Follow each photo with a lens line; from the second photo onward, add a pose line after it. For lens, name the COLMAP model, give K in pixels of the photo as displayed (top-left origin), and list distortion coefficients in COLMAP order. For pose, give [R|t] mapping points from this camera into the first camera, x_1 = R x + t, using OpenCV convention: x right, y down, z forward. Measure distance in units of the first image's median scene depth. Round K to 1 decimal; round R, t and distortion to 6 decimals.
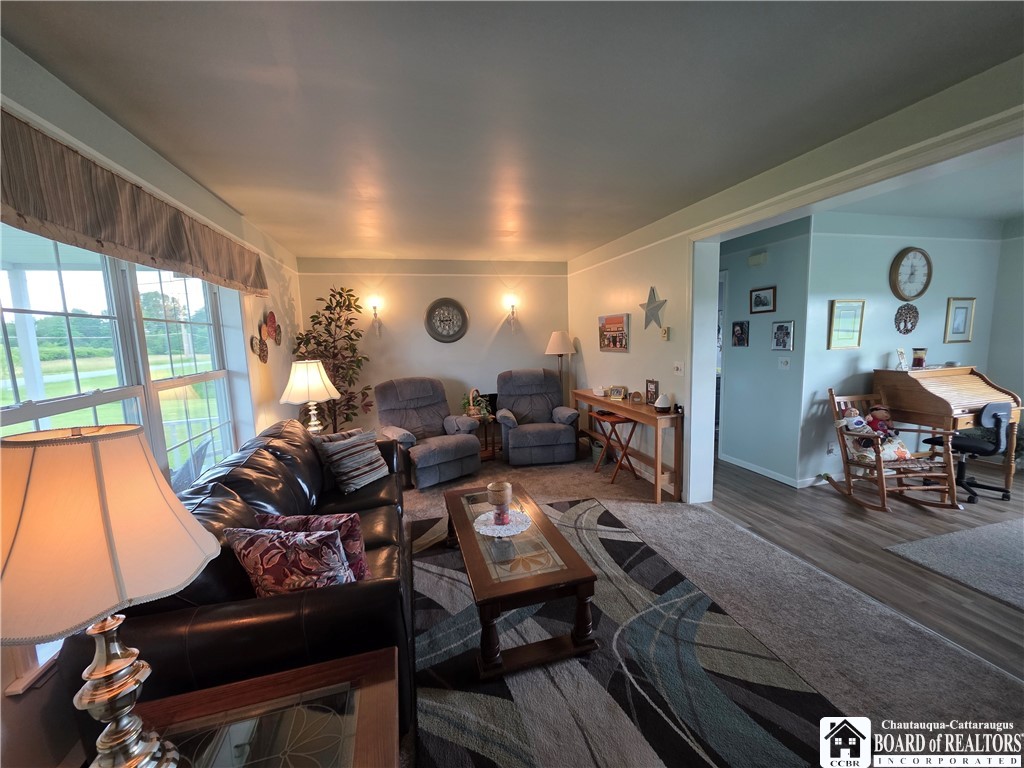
lens RADIAL K [[409.1, 0, 514.2], [0, 409.1, 385.5], [0, 0, 1]] dist [0.002210, -0.000757]
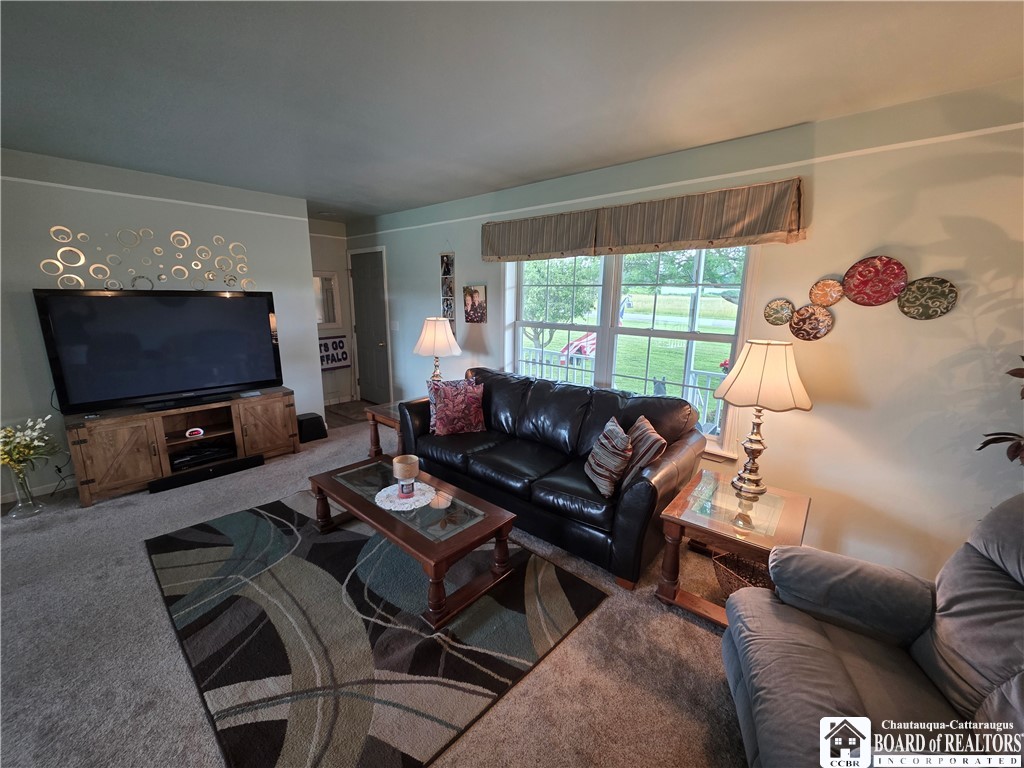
lens RADIAL K [[409.1, 0, 510.3], [0, 409.1, 381.1], [0, 0, 1]] dist [0.002210, -0.000757]
pose [[-0.842316, 0.128603, -0.523416, 0.132599], [-0.057382, 0.944201, 0.324332, -0.141574], [0.535920, 0.303224, -0.787937, 1.007522]]
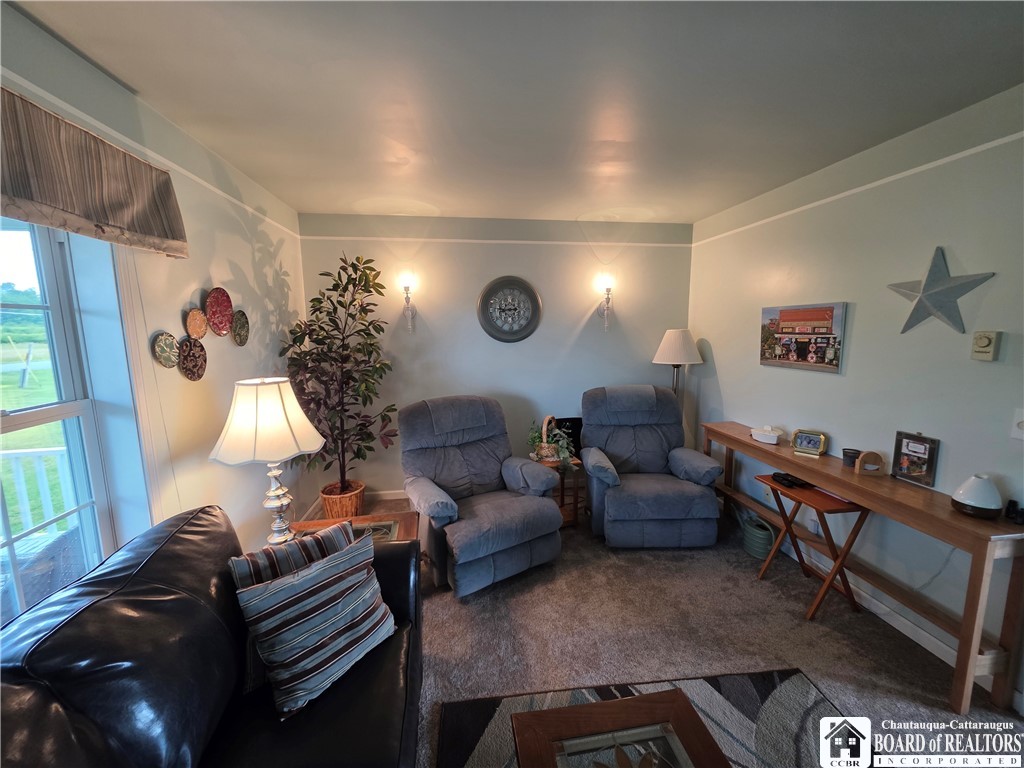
lens RADIAL K [[409.1, 0, 510.4], [0, 409.1, 383.9], [0, 0, 1]] dist [0.002210, -0.000757]
pose [[0.991428, 0.040433, -0.124240, -0.089701], [-0.038073, 0.999048, 0.021315, -0.059919], [0.124984, -0.016403, 0.992023, 0.389217]]
